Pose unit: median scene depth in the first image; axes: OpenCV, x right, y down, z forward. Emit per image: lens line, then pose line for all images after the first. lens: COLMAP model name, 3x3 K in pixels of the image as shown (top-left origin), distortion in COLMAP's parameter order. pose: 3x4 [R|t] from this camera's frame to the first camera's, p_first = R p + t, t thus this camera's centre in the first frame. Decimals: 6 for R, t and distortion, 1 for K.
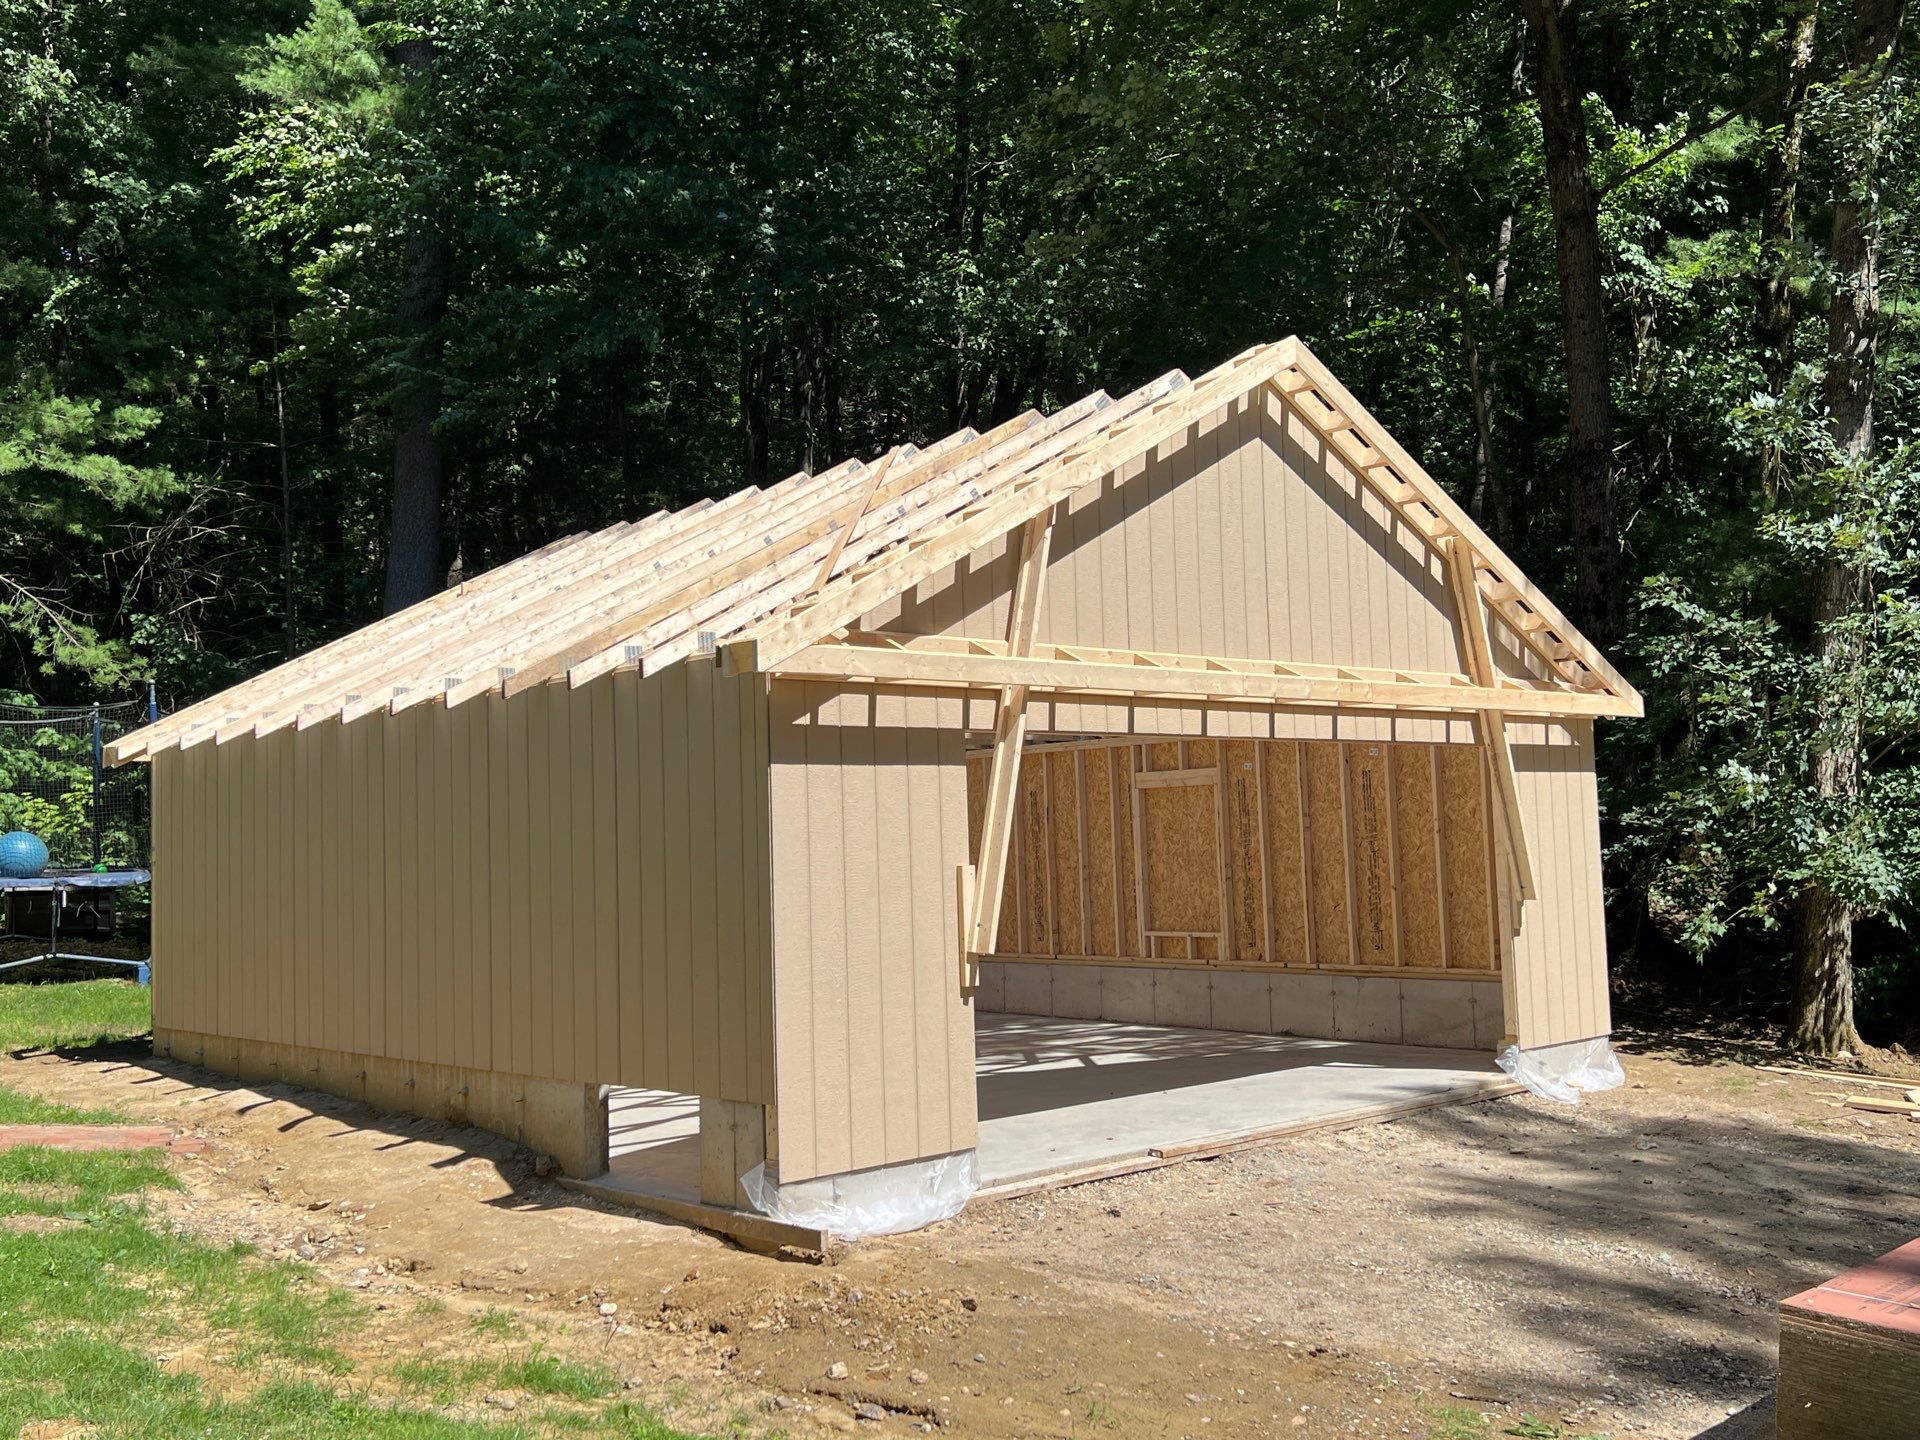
lens RADIAL K [[1826.6, 0, 960.0], [0, 1826.6, 720.0], [0, 0, 1]] dist [0.034989, -0.005430]
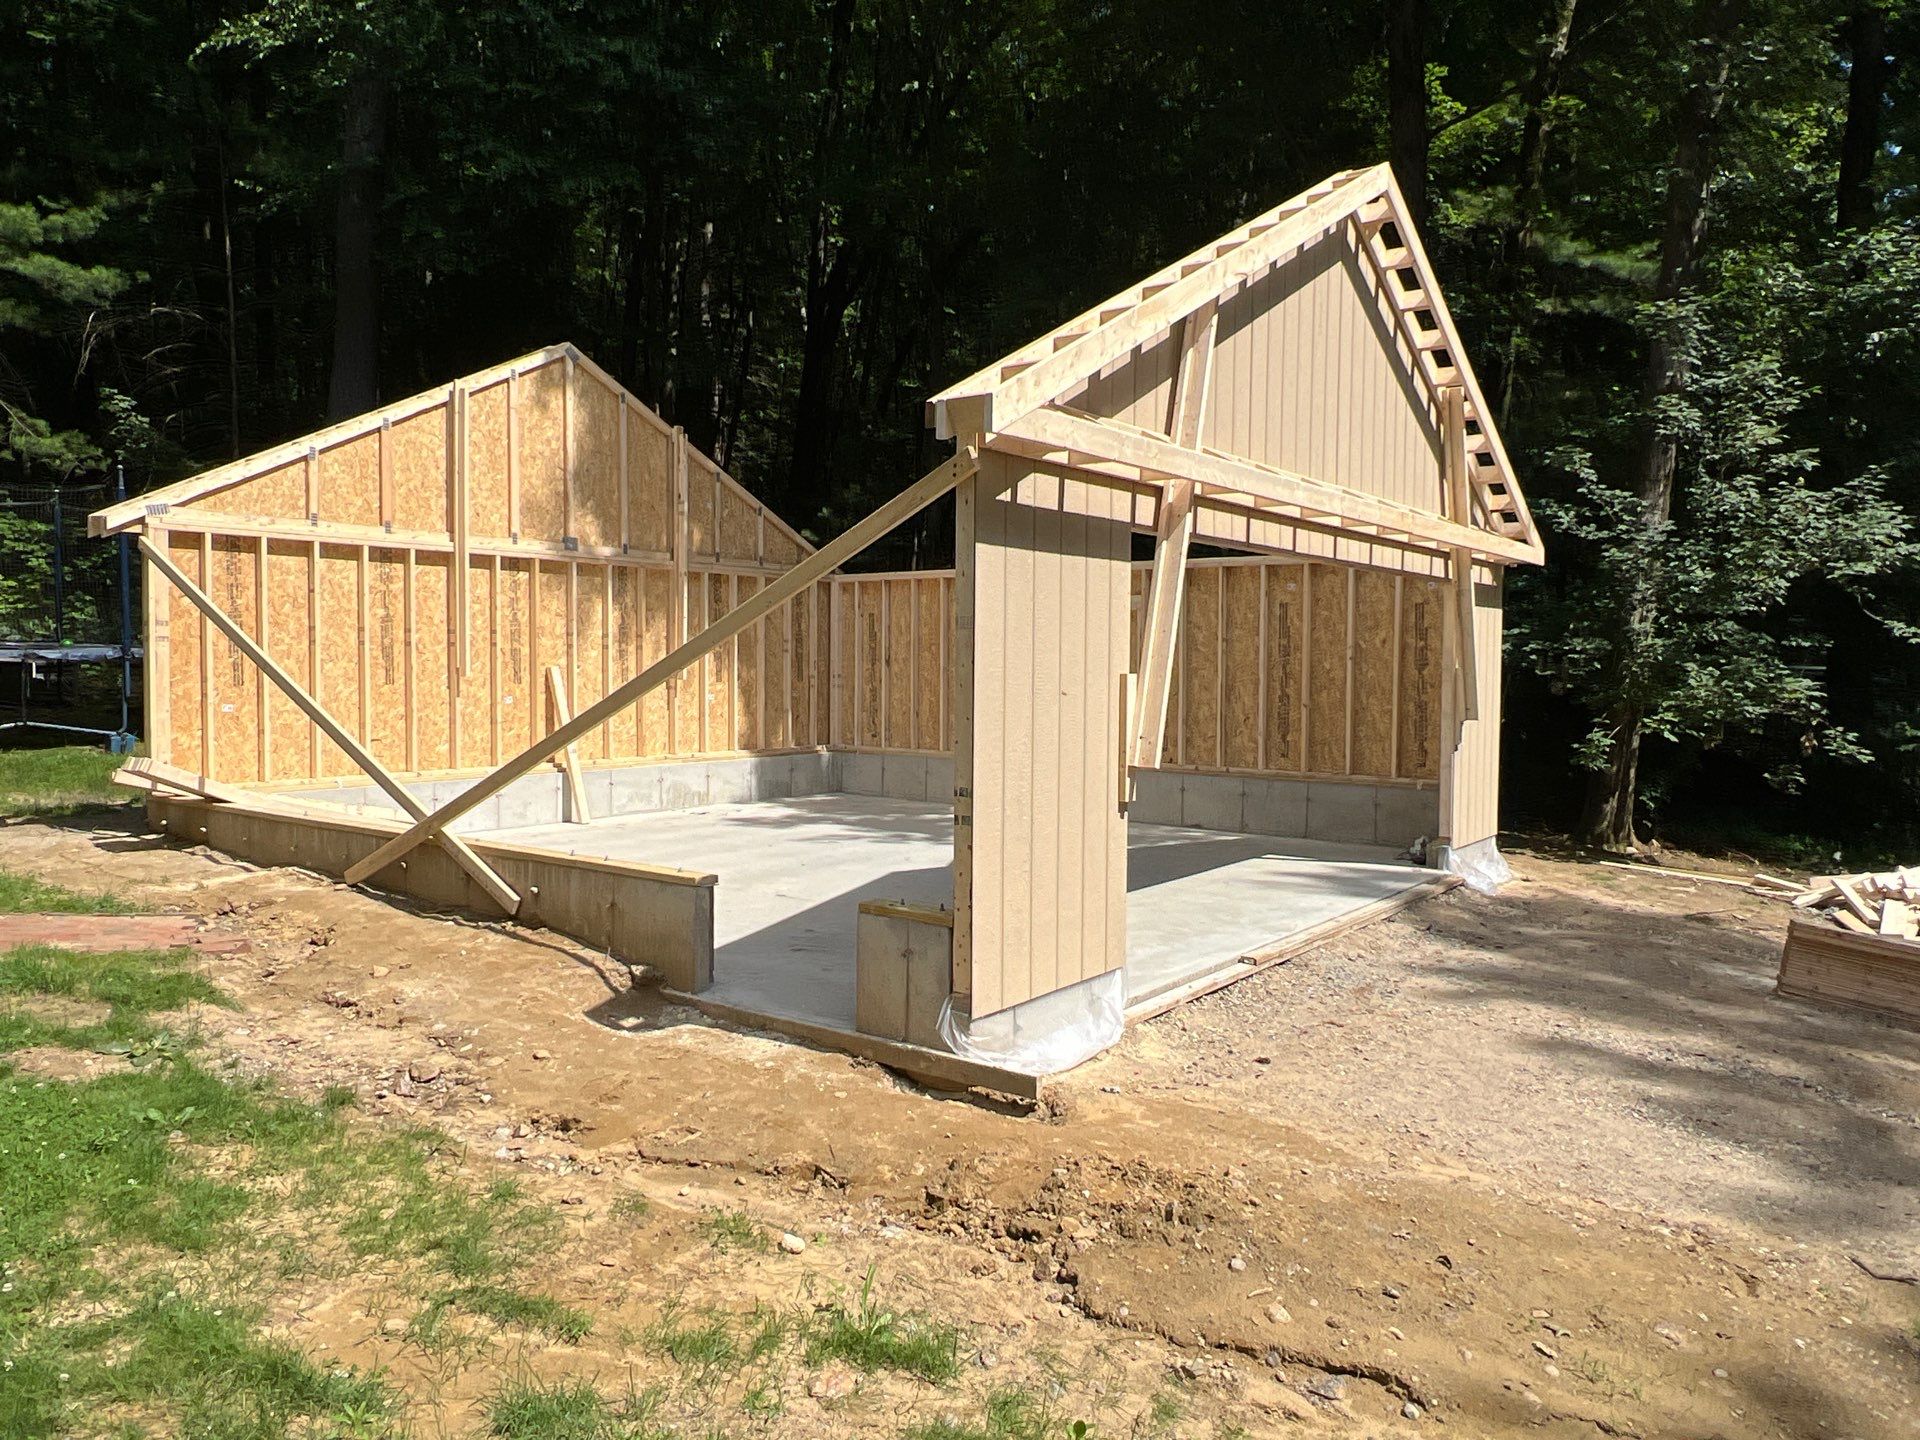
lens RADIAL K [[1333.6, 0, 960.0], [0, 1333.6, 720.0], [0, 0, 1]] dist [-0.033658, 0.050582]
pose [[0.984615, 0.031210, 0.171929, -0.177765], [-0.050158, 0.992994, 0.106990, 0.032031], [-0.167386, -0.113967, 0.979282, 0.310583]]
